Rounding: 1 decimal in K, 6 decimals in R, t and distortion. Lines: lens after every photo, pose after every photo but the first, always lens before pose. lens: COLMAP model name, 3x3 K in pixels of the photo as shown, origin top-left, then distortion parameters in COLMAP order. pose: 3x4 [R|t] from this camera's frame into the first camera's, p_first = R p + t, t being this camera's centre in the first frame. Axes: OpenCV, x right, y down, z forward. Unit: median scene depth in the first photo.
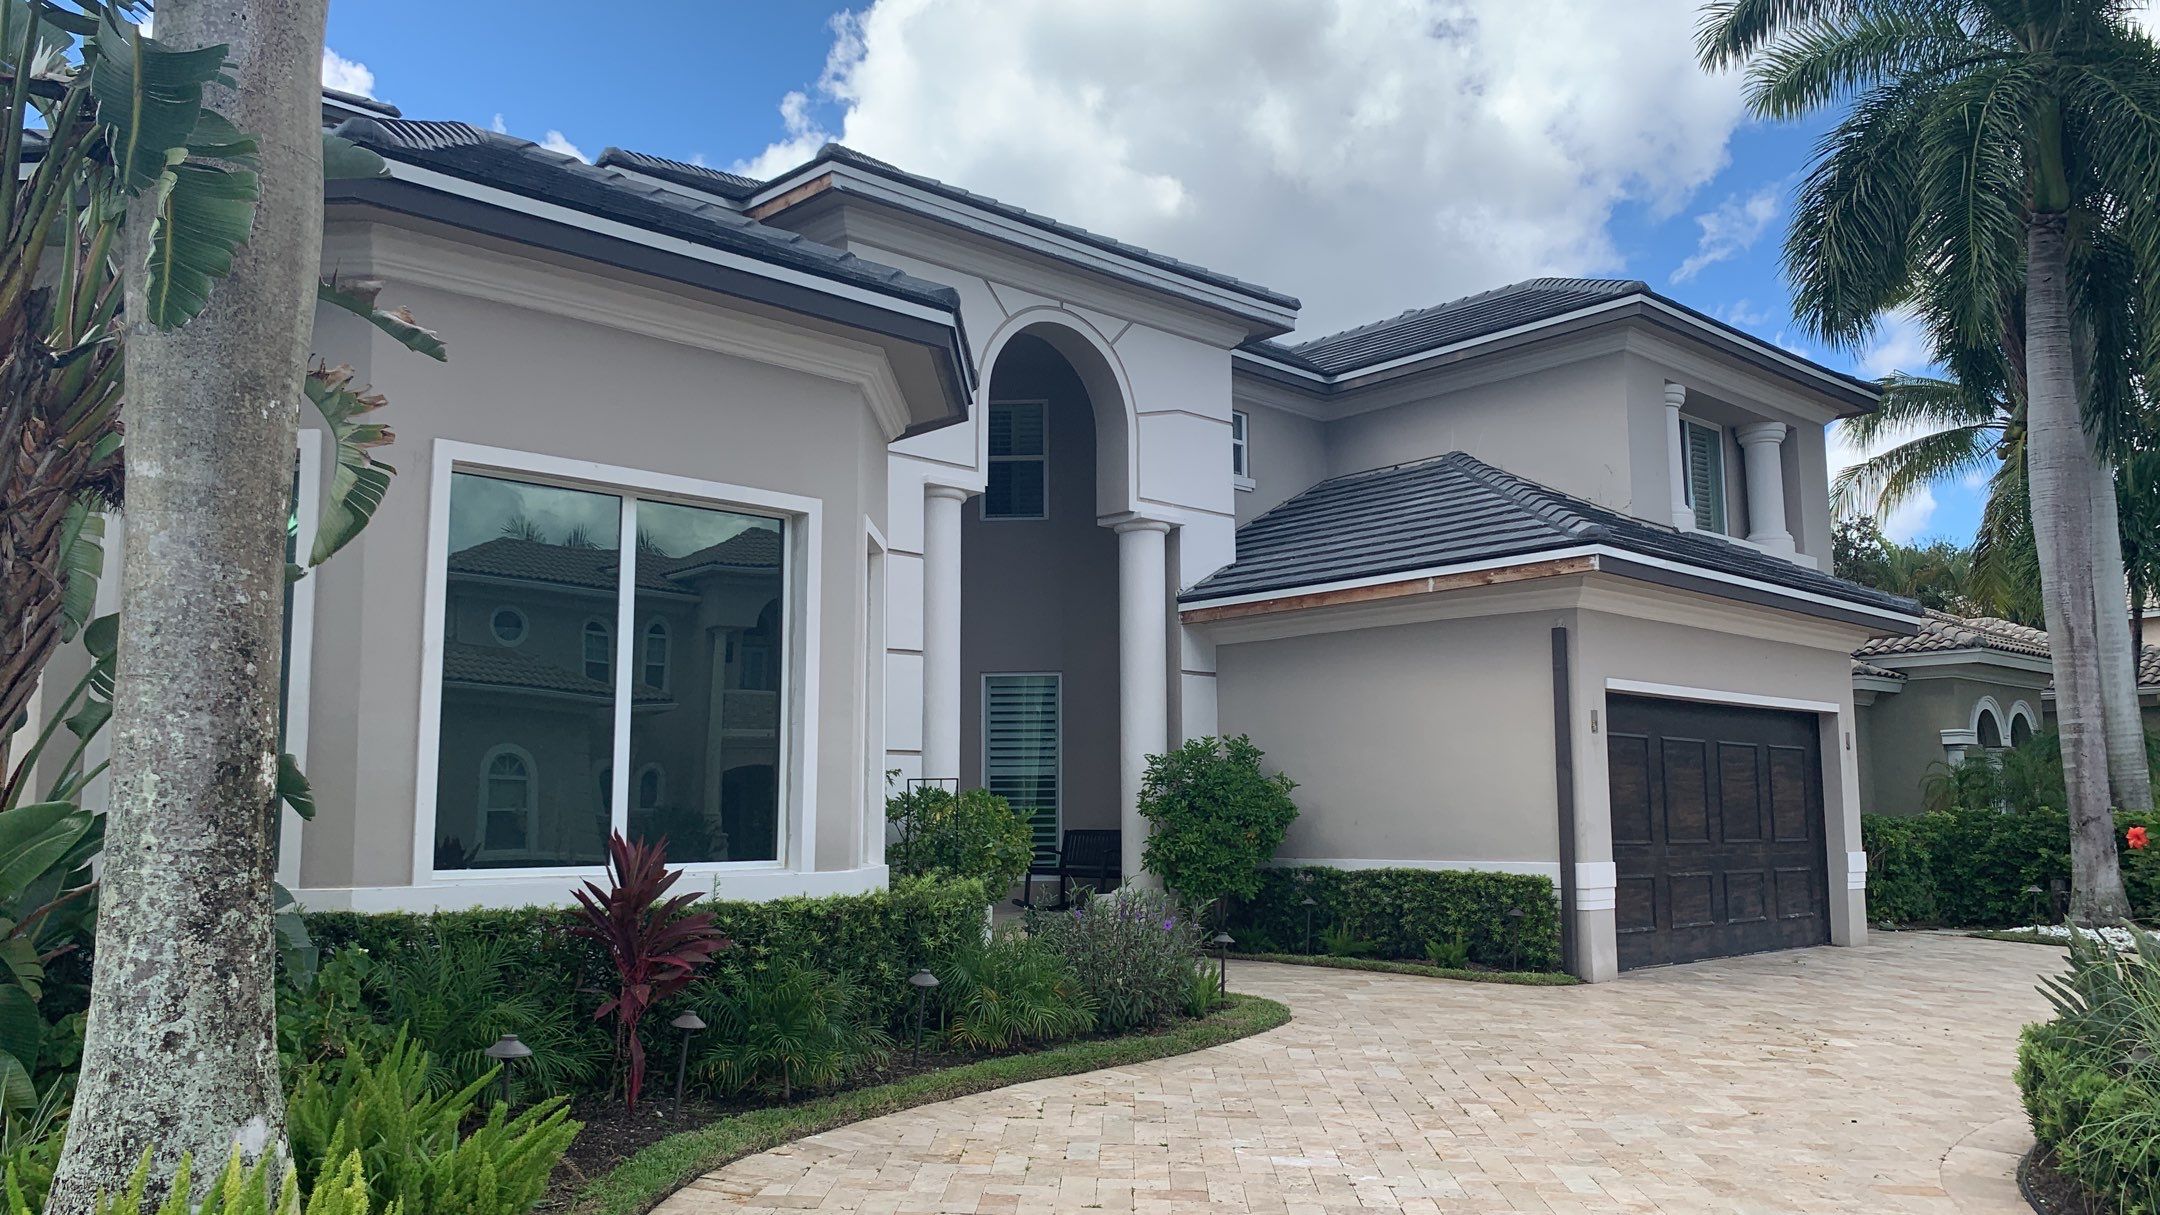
lens RADIAL K [[1690.8, 0, 1082.3], [0, 1690.8, 599.9], [0, 0, 1]] dist [0.109526, -0.075996]
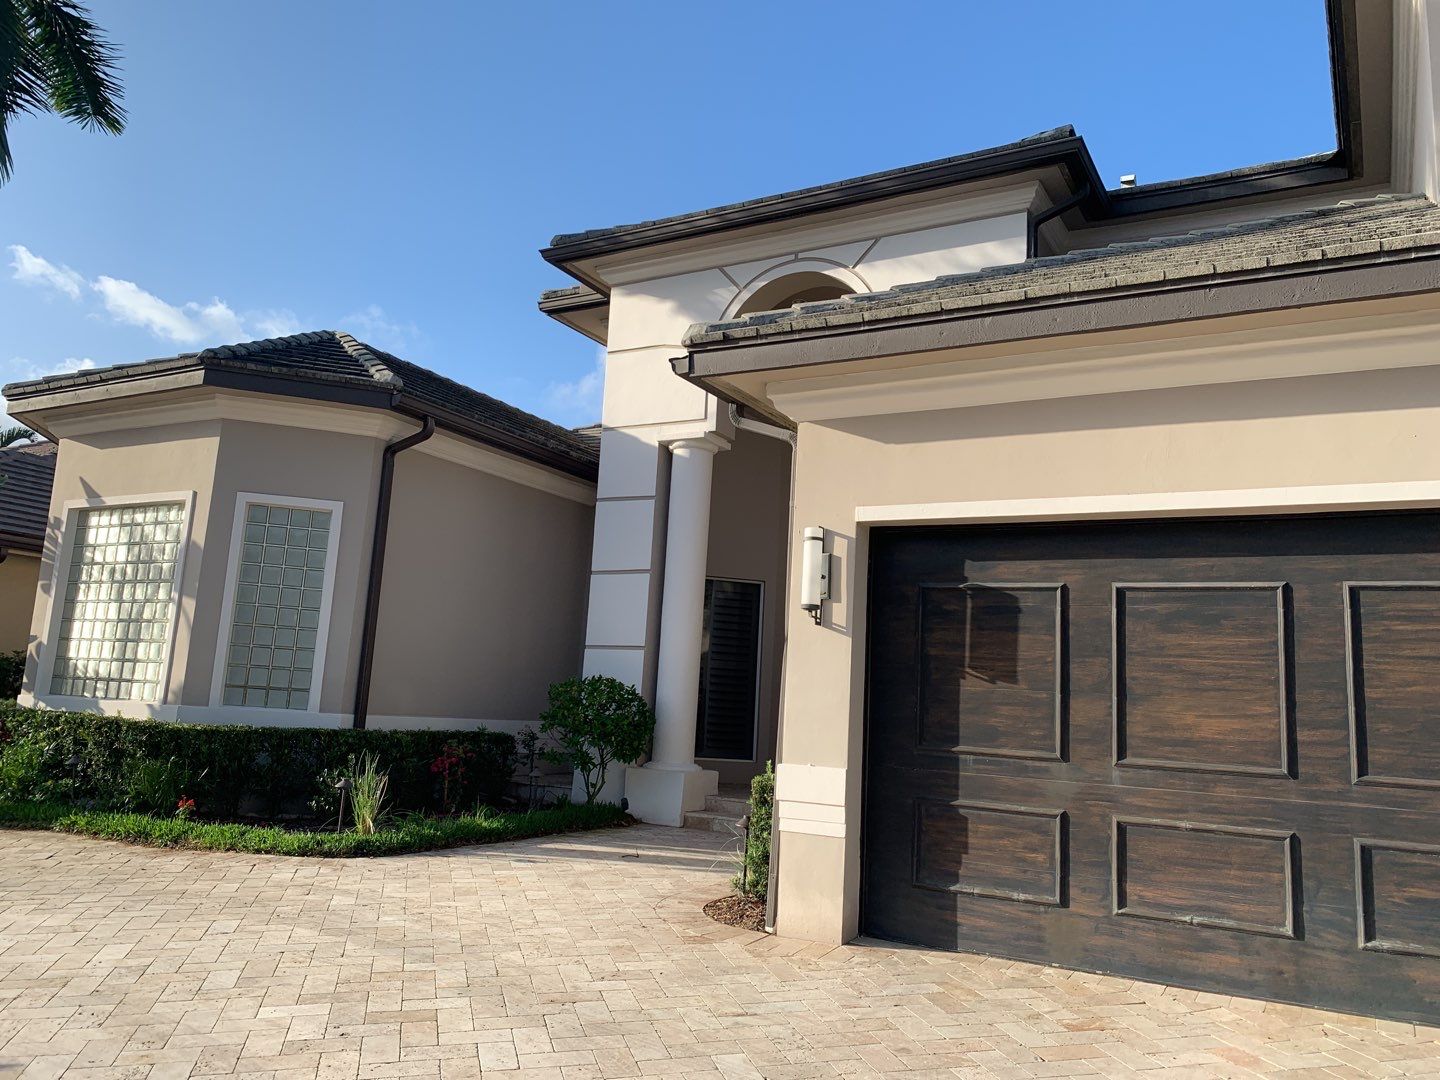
lens RADIAL K [[1117.8, 0, 726.0], [0, 1117.8, 508.2], [0, 0, 1]] dist [0.115468, -0.194062]
pose [[0.257691, -0.157526, -0.953300, 0.582170], [0.067181, 0.987154, -0.144960, 0.087049], [0.963889, -0.026688, 0.264963, 0.649167]]
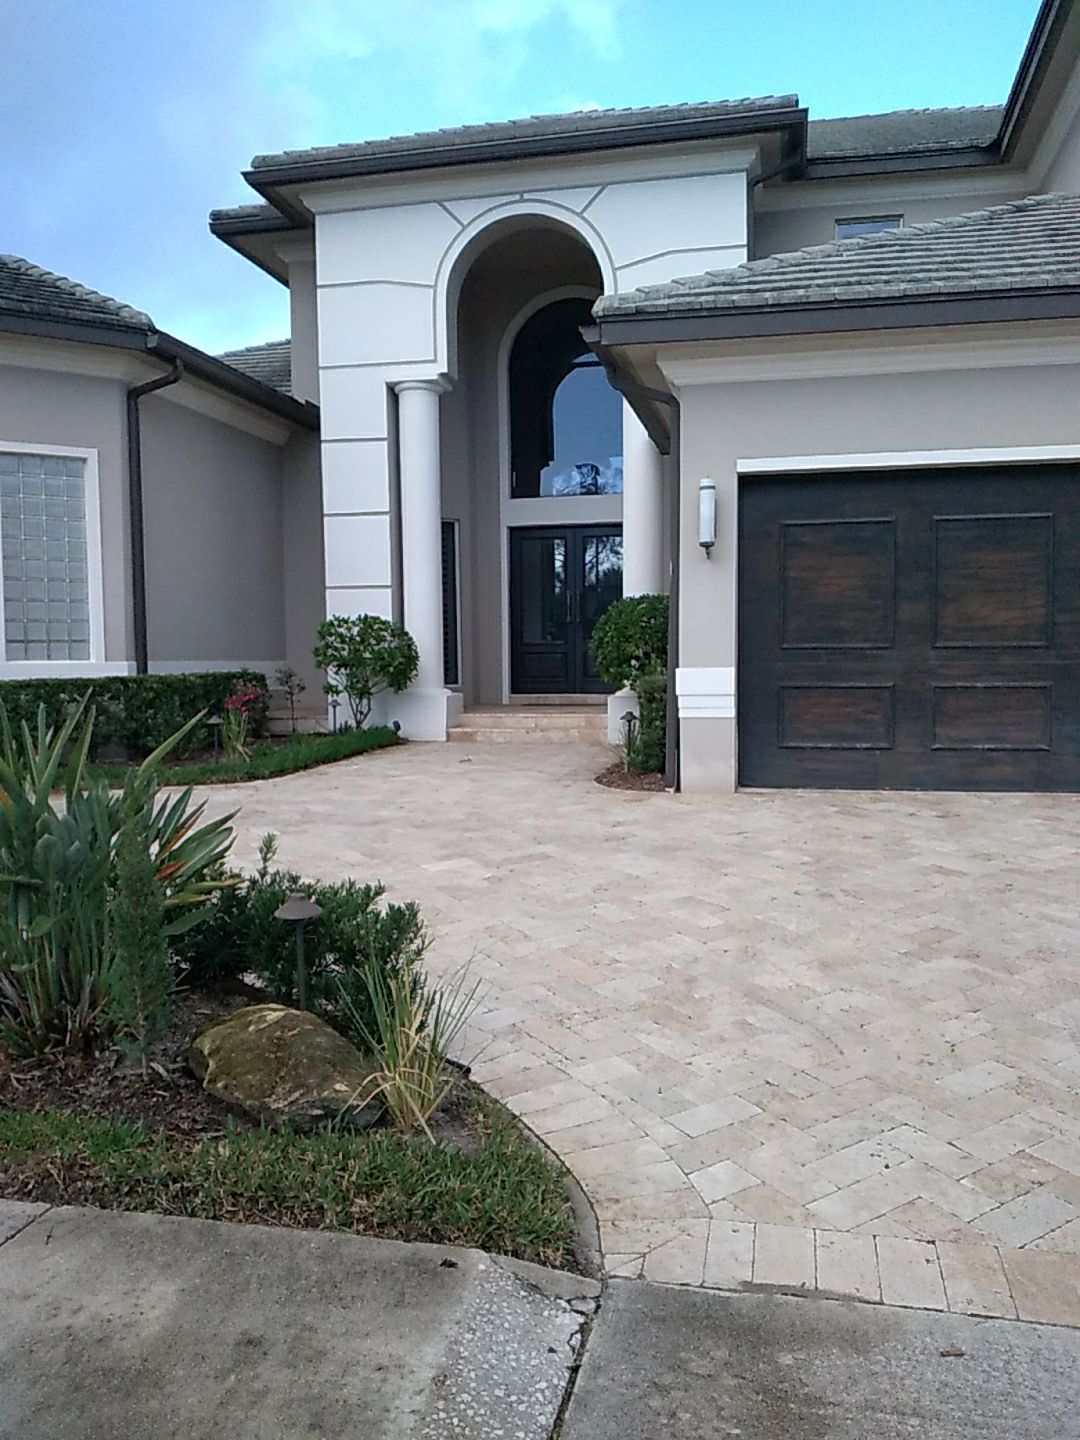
lens RADIAL K [[1192.7, 0, 537.9], [0, 1192.7, 718.2], [0, 0, 1]] dist [0.008044, -0.010435]
pose [[0.538372, 0.039681, -0.841772, 0.608870], [0.114034, 0.986273, 0.119426, 0.072503], [0.834956, -0.160286, 0.526457, 0.450602]]
